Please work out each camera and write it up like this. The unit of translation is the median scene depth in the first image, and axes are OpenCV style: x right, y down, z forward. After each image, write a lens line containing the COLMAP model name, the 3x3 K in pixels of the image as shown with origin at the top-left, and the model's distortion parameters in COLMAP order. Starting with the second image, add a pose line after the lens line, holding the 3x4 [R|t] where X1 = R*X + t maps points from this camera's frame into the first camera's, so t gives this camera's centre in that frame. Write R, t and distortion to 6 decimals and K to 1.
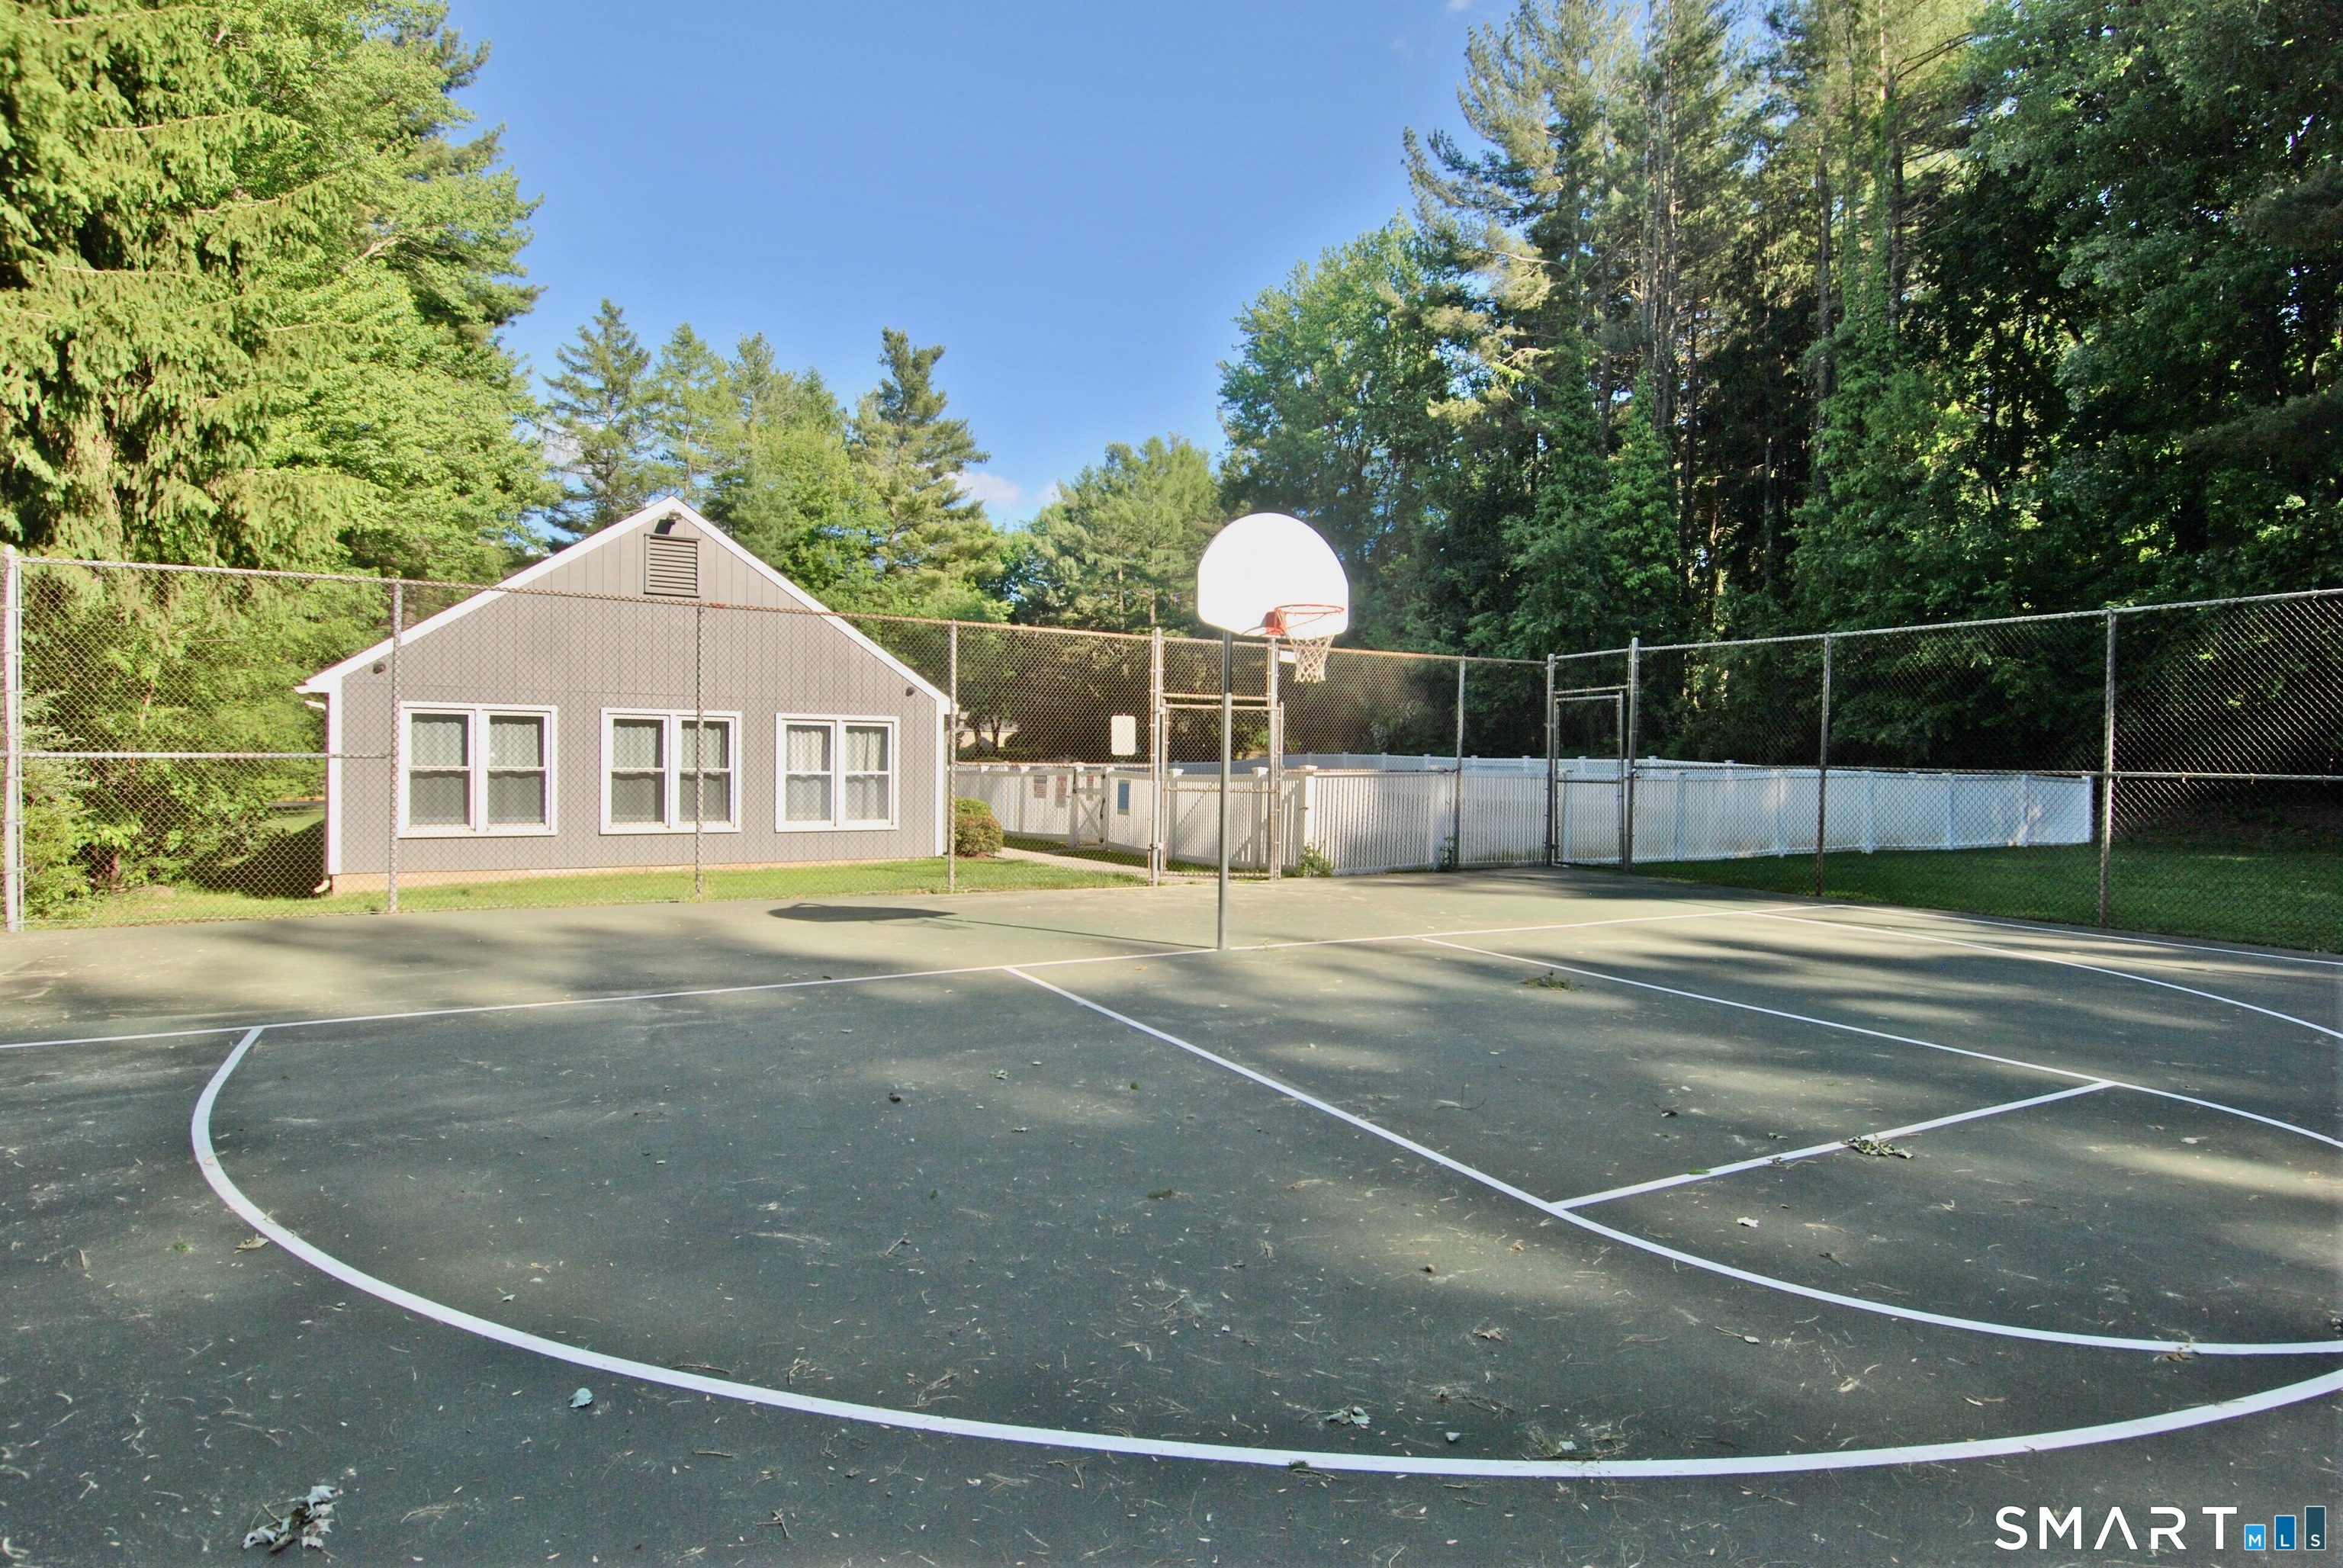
lens RADIAL K [[1234.2, 0, 1171.9], [0, 1234.2, 783.7], [0, 0, 1]] dist [0.005835, -0.002958]
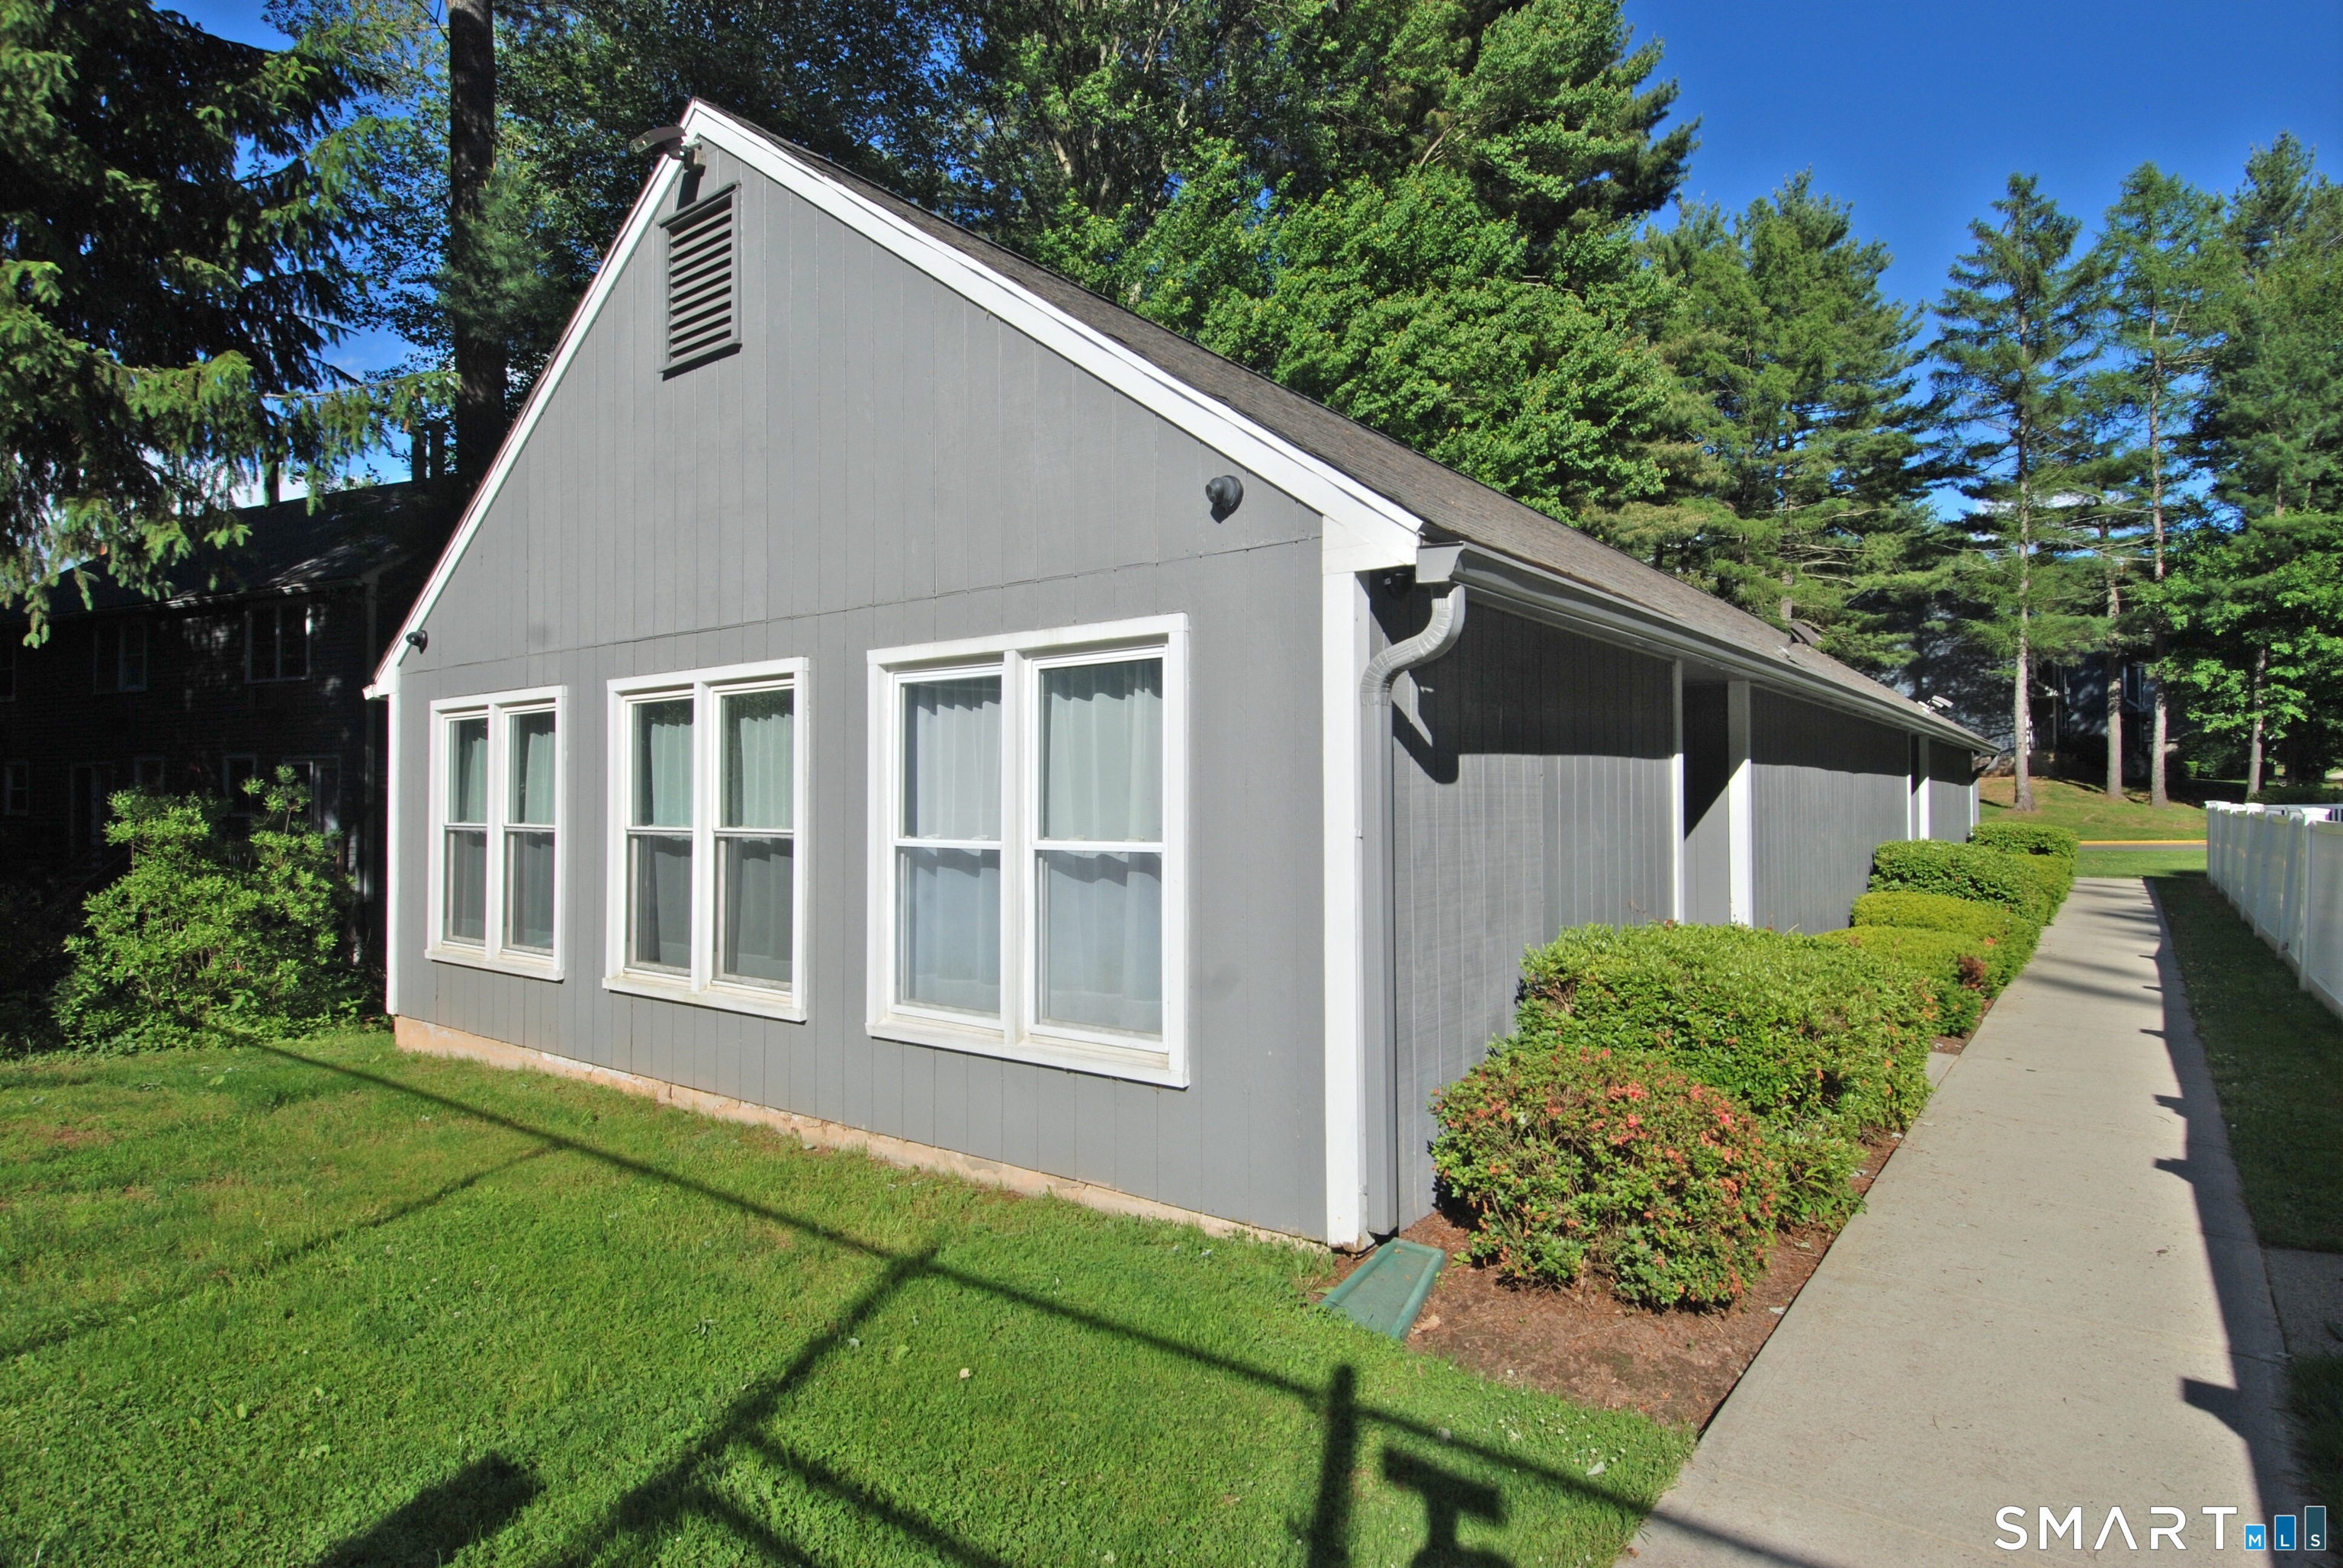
lens RADIAL K [[1234.2, 0, 1180.7], [0, 1234.2, 792.8], [0, 0, 1]] dist [0.005835, -0.002958]
pose [[0.424264, -0.017448, -0.905370, -0.001642], [-0.000827, 0.999806, -0.019655, -0.003828], [0.905538, 0.009088, 0.424168, 0.234410]]
